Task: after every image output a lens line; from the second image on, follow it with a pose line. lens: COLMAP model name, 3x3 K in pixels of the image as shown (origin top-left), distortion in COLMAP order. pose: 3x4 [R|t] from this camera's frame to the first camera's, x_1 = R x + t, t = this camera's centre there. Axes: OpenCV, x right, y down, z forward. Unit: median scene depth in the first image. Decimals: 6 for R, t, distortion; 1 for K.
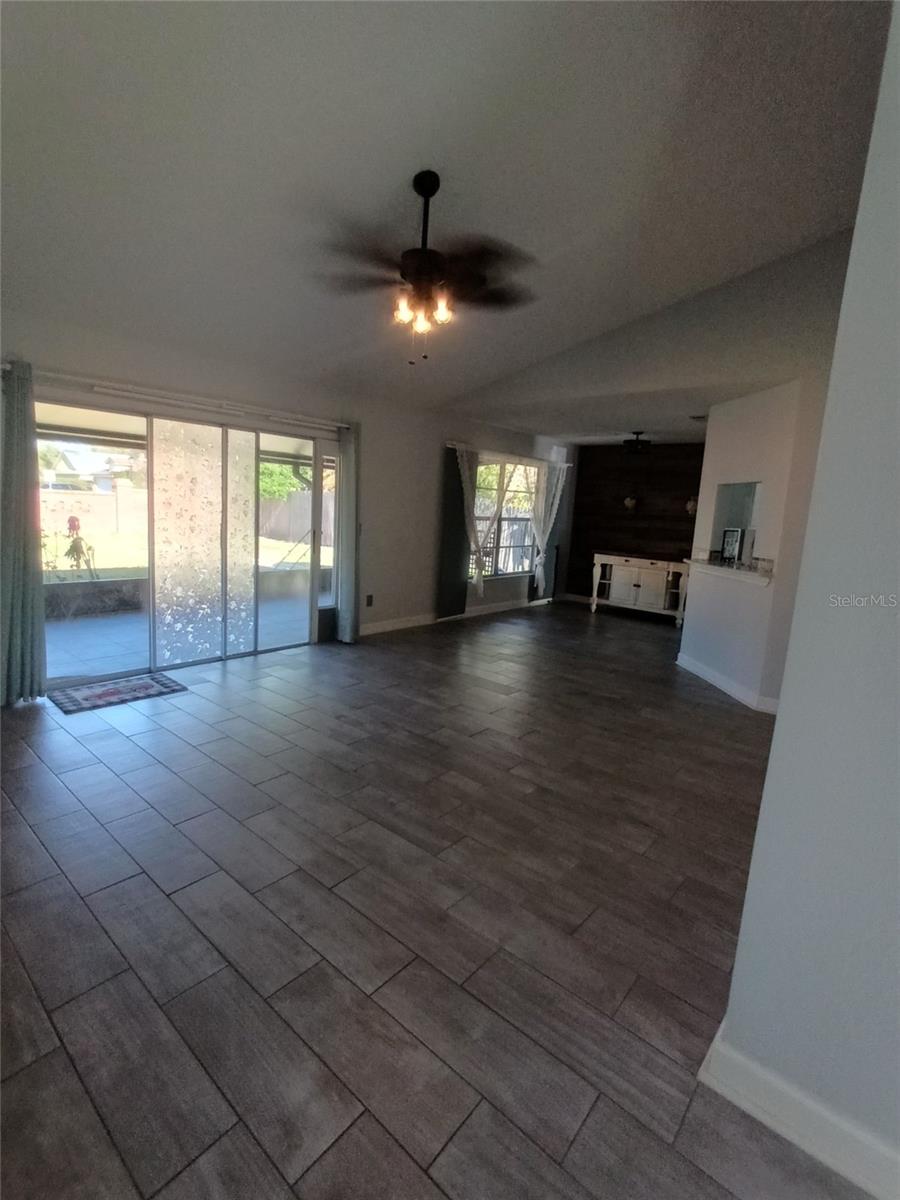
lens RADIAL K [[567.8, 0, 445.5], [0, 567.8, 594.0], [0, 0, 1]] dist [-0.000323, 0.000022]
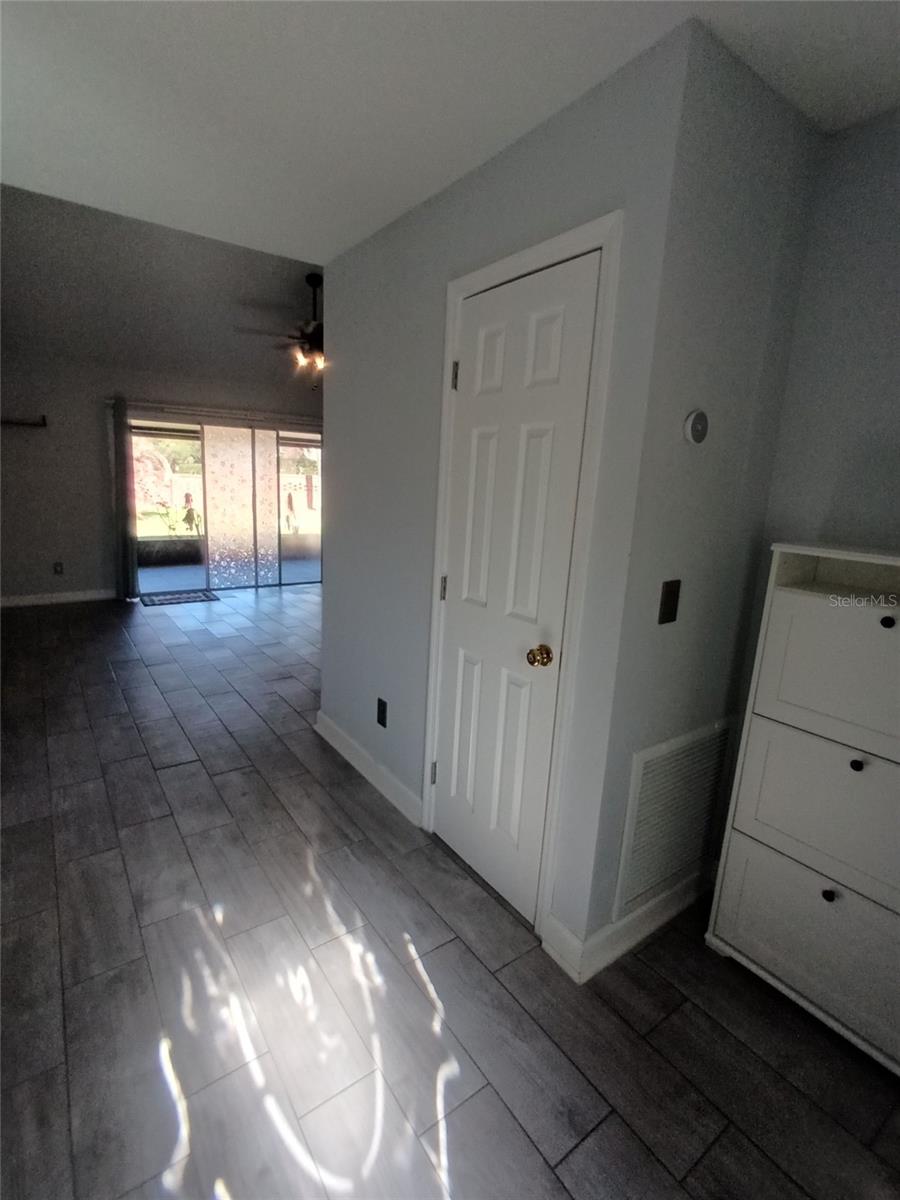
lens RADIAL K [[567.8, 0, 453.6], [0, 567.8, 602.6], [0, 0, 1]] dist [-0.000323, 0.000022]
pose [[0.972694, 0.031603, -0.229930, 0.482291], [-0.020179, 0.998450, 0.051871, 0.072498], [0.231213, -0.045815, 0.971824, -0.340191]]
